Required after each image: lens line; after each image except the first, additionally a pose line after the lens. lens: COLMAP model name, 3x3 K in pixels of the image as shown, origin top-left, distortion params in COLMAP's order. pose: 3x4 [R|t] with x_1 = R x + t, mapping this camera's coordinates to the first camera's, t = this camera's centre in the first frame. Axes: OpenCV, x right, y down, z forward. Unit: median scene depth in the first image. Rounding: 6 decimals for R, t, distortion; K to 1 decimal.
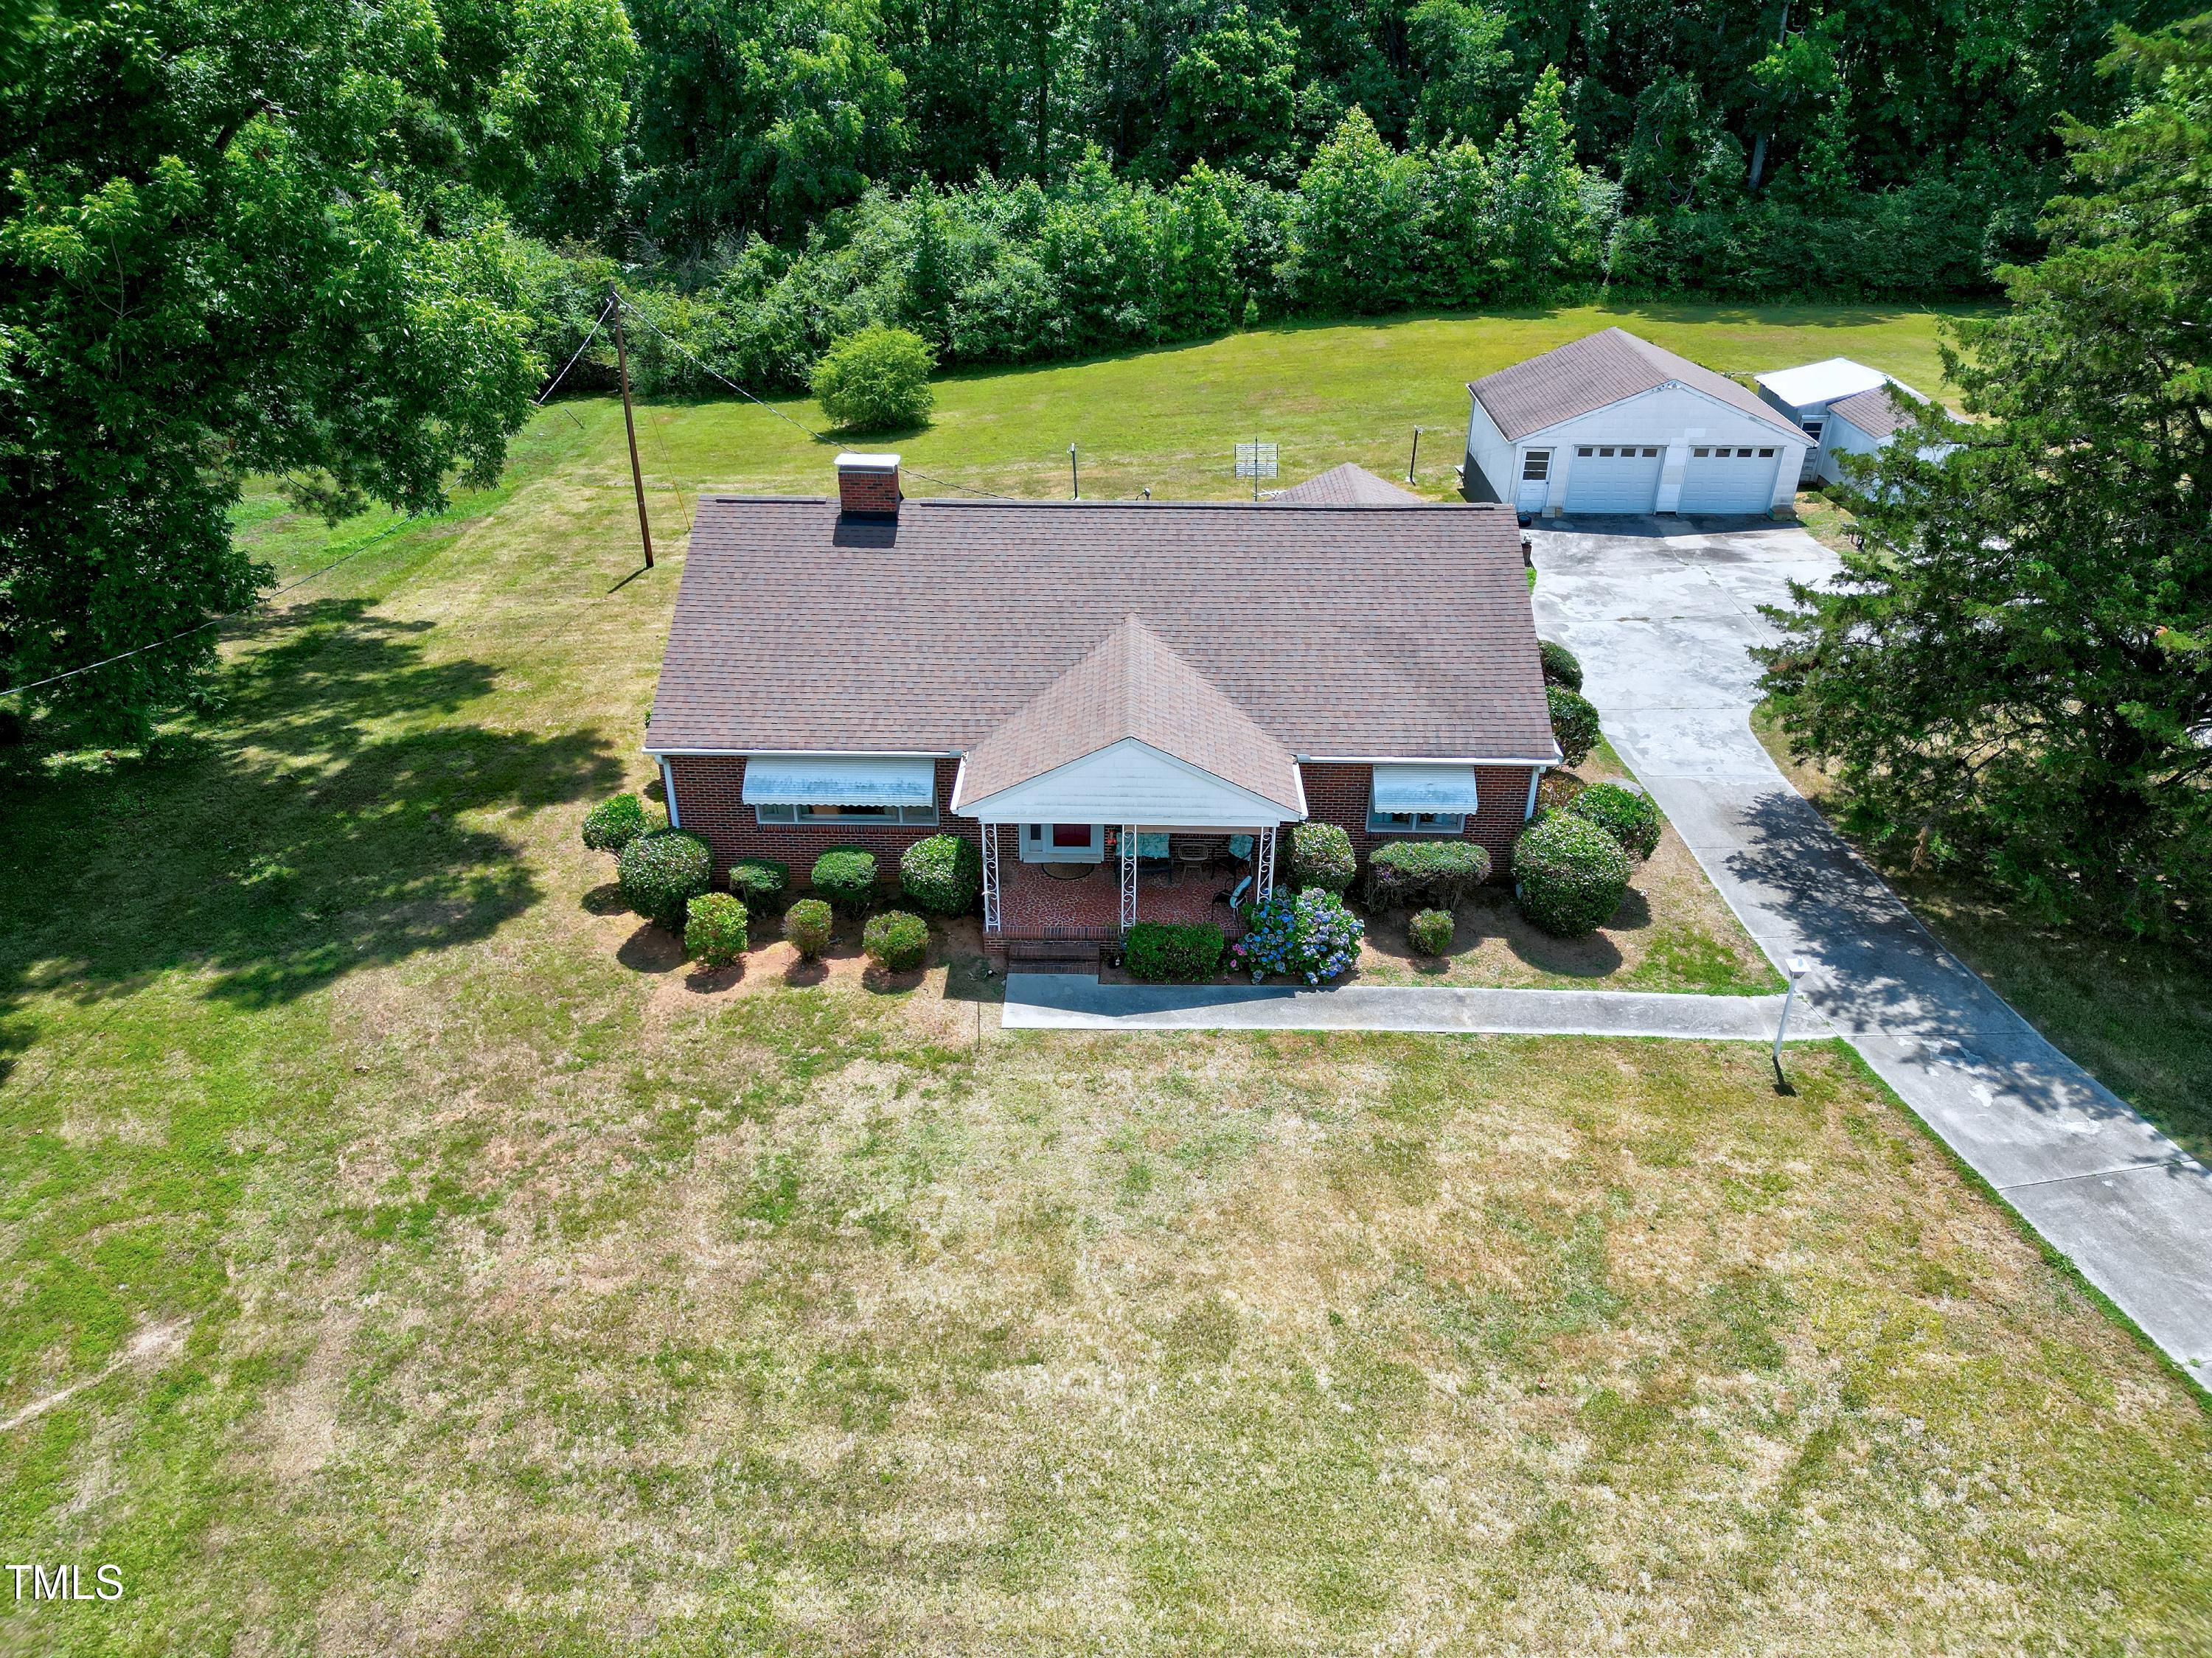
lens RADIAL K [[1547.8, 0, 1111.9], [0, 1547.8, 820.6], [0, 0, 1]] dist [0.063198, -0.057853]
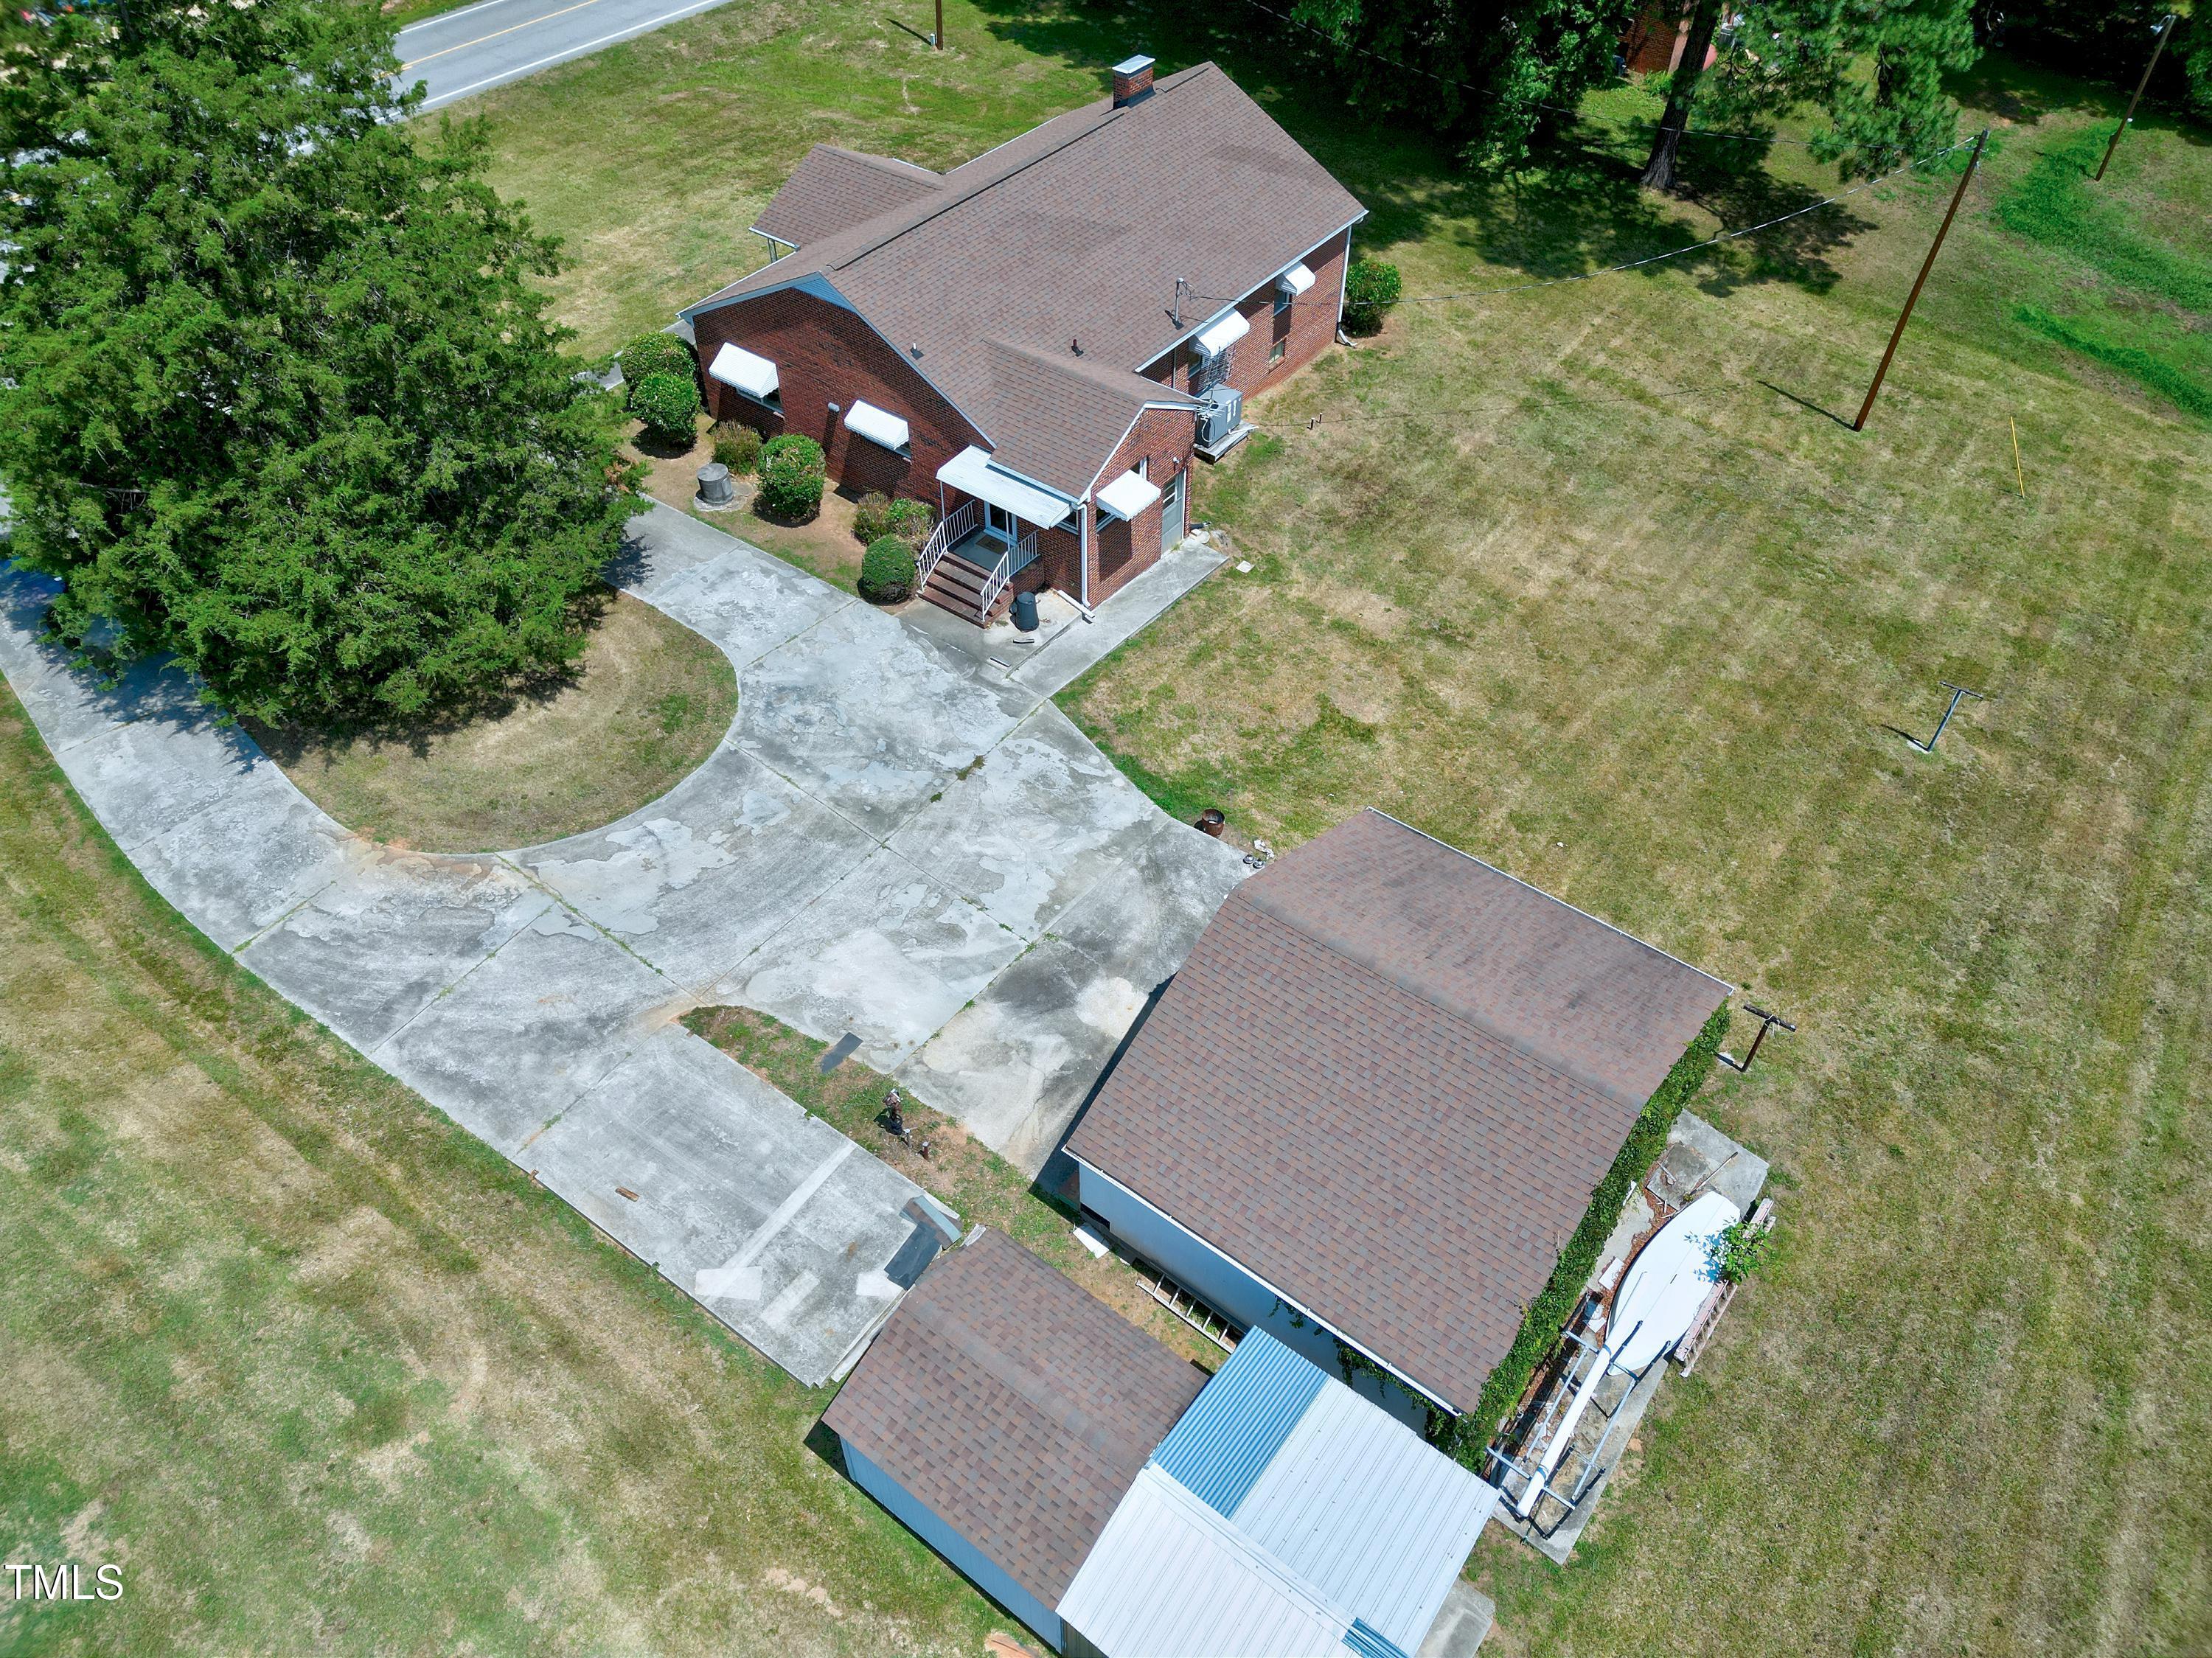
lens RADIAL K [[1547.8, 0, 1108.3], [0, 1547.8, 828.9], [0, 0, 1]] dist [0.063198, -0.057853]
pose [[-0.589049, 0.577026, -0.565741, 1.081149], [-0.400519, 0.399582, 0.824572, -1.138269], [0.701859, 0.712303, -0.004263, 1.516756]]
